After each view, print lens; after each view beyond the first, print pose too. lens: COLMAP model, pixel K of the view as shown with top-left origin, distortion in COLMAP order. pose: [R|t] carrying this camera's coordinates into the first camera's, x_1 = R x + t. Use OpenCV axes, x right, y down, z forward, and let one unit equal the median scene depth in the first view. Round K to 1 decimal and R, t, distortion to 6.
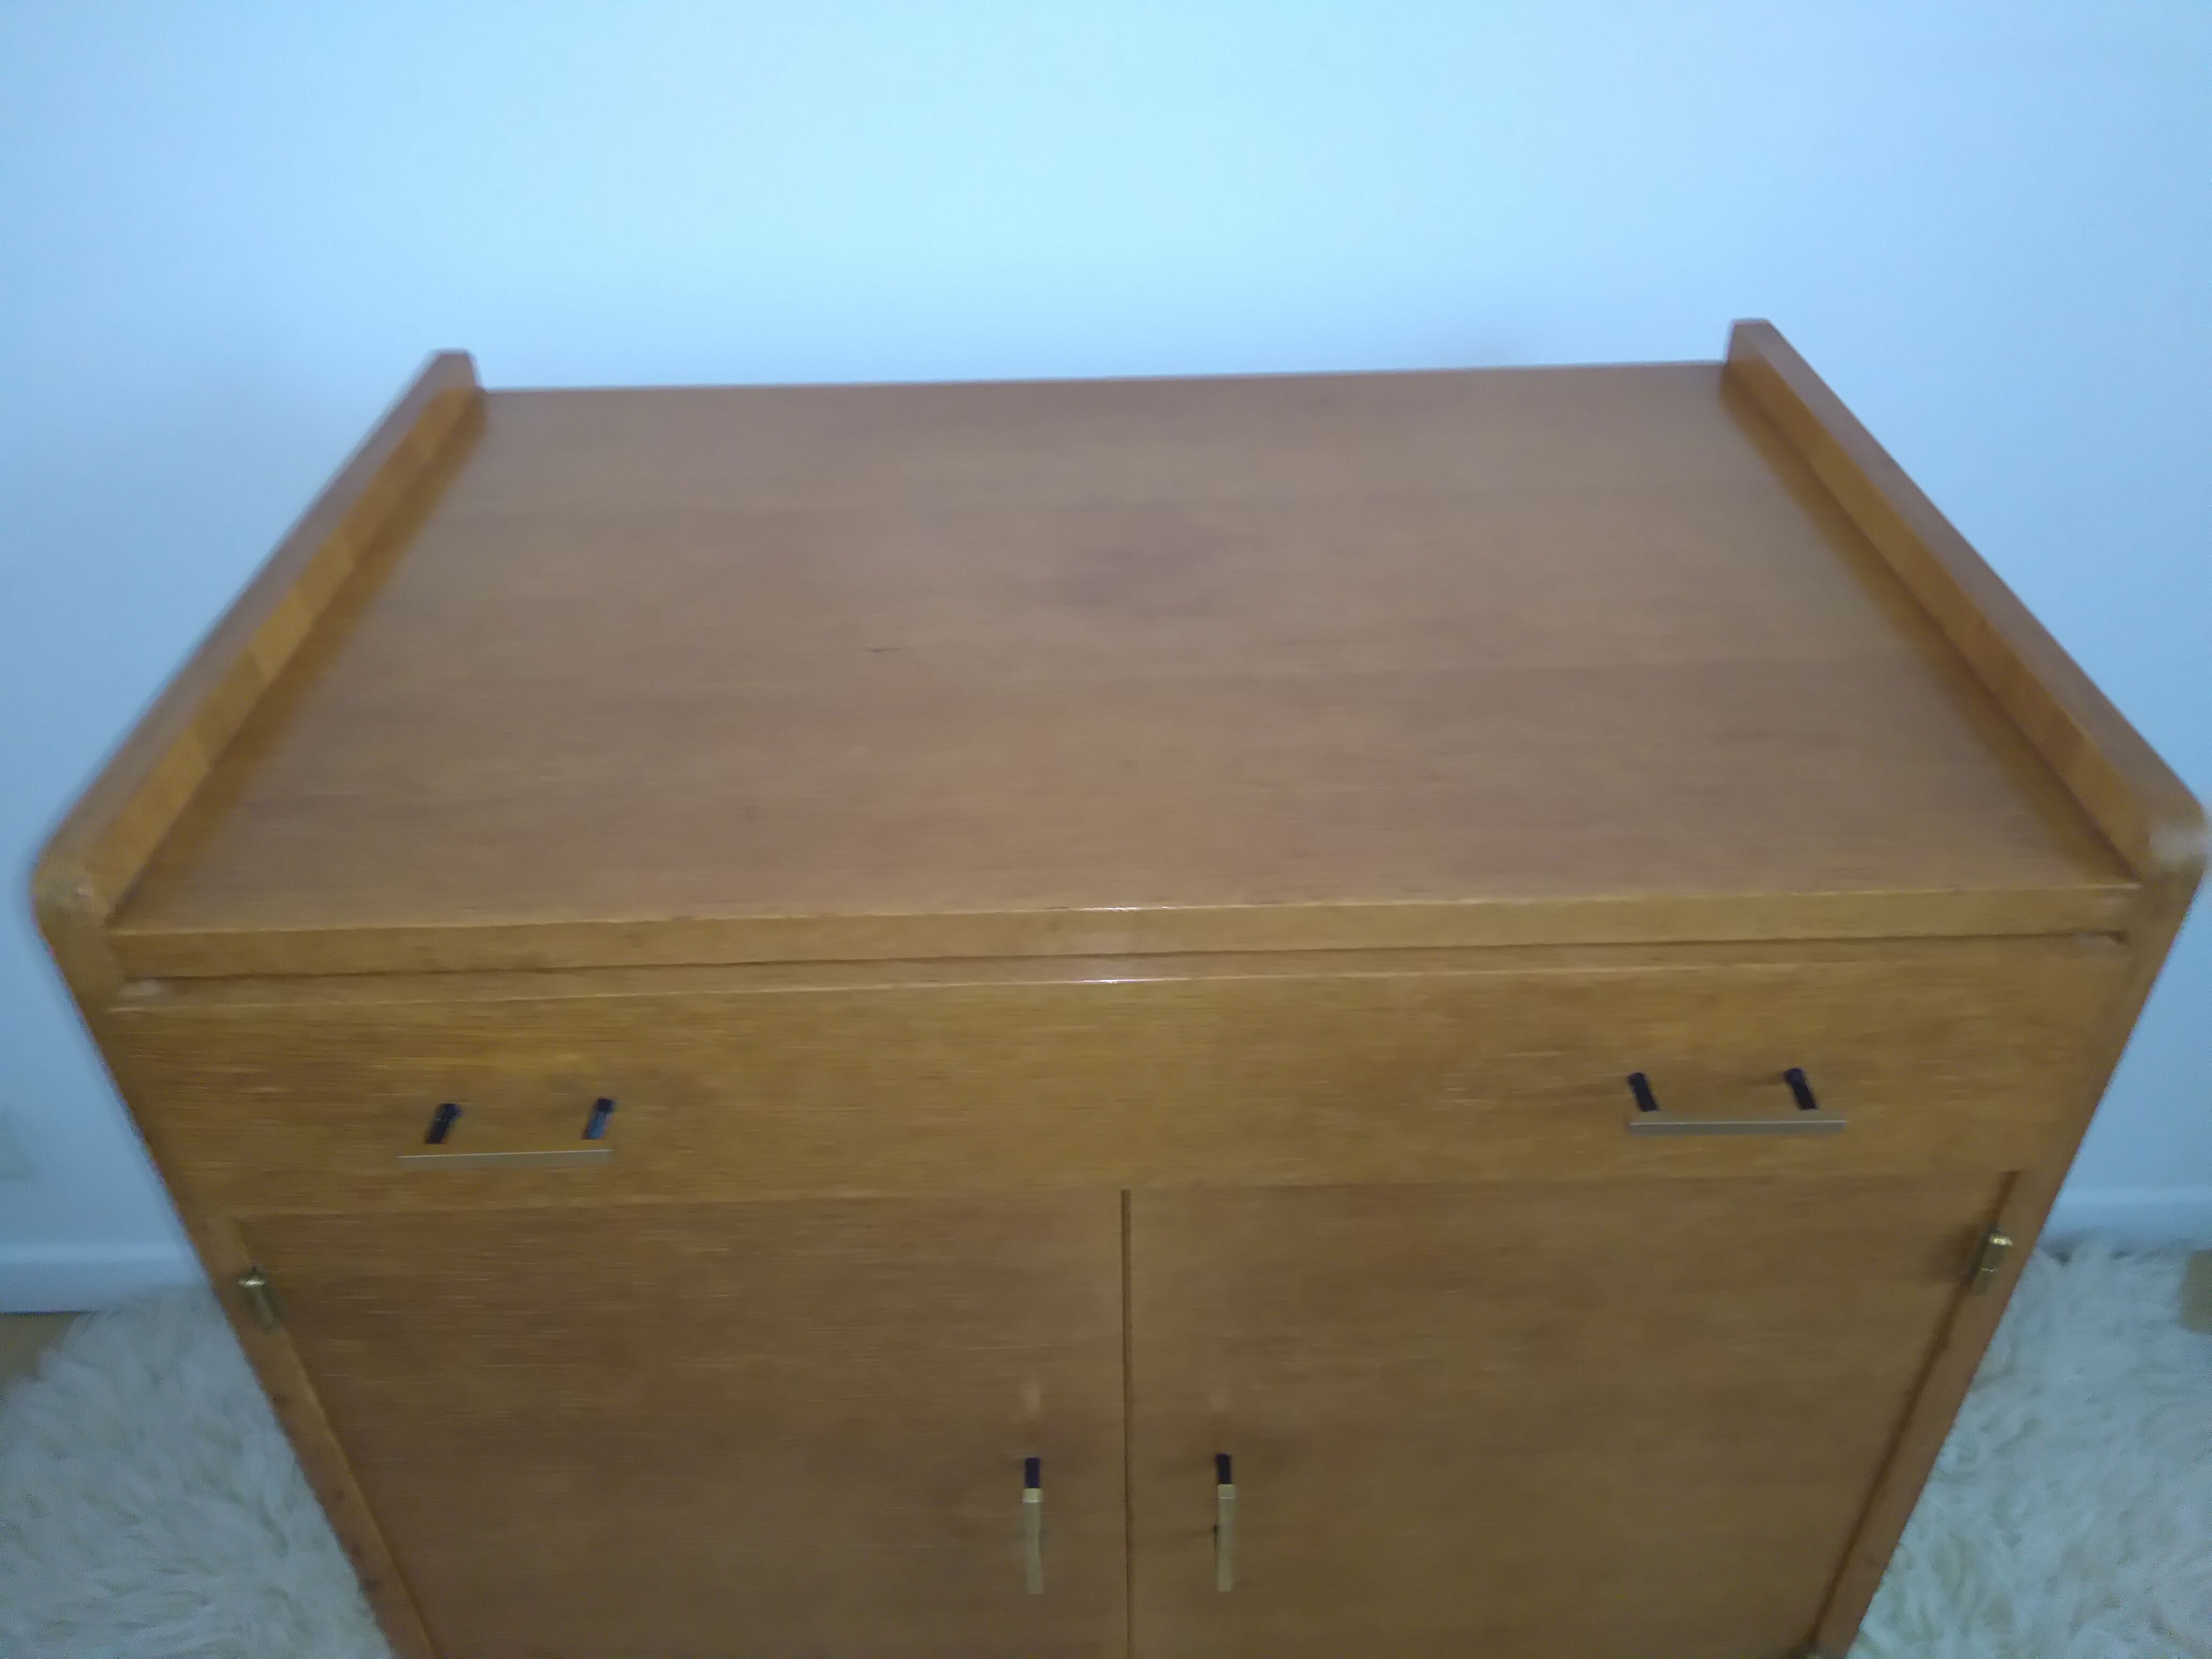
lens RADIAL K [[1740.5, 0, 1106.0], [0, 1740.5, 829.5], [0, 0, 1]] dist [0.010514, 0.001465]
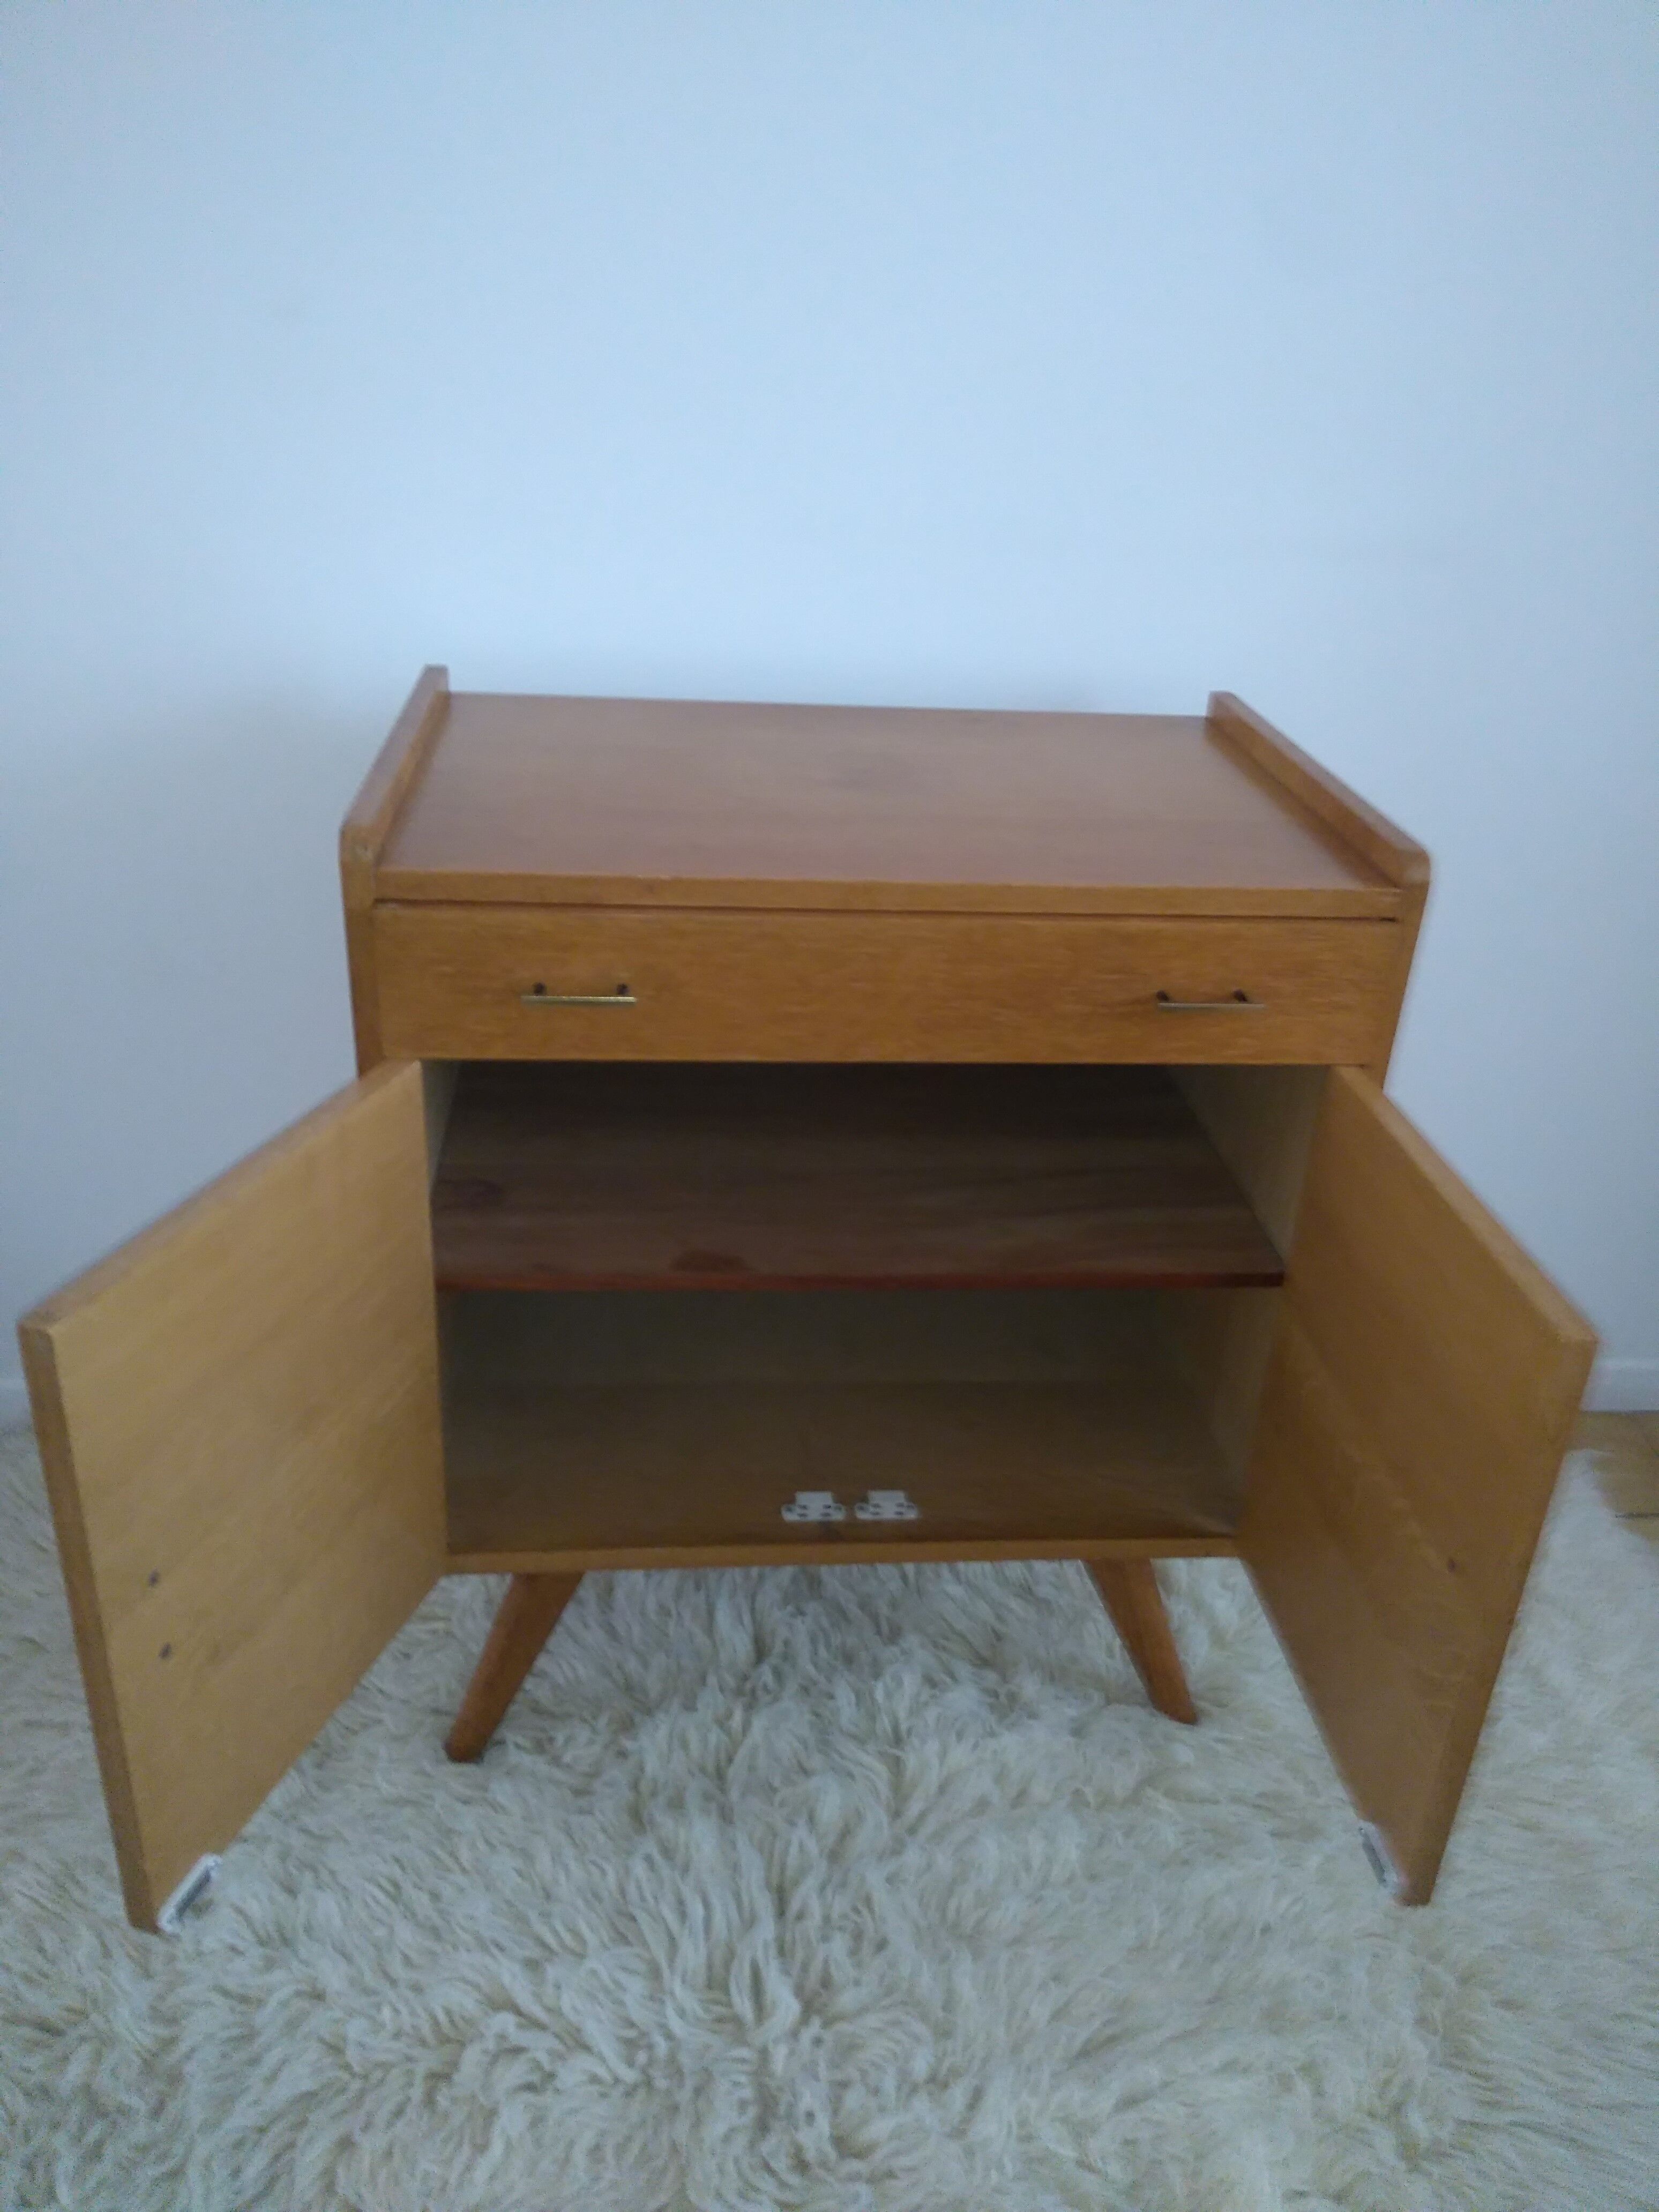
lens RADIAL K [[1740.5, 0, 879.0], [0, 1740.5, 1171.7], [0, 0, 1]] dist [0.010514, 0.001465]
pose [[0.991647, 0.013589, 0.128267, -0.253567], [0.004646, 0.990026, -0.140809, 0.613763], [-0.128901, 0.140229, 0.981693, -0.829338]]
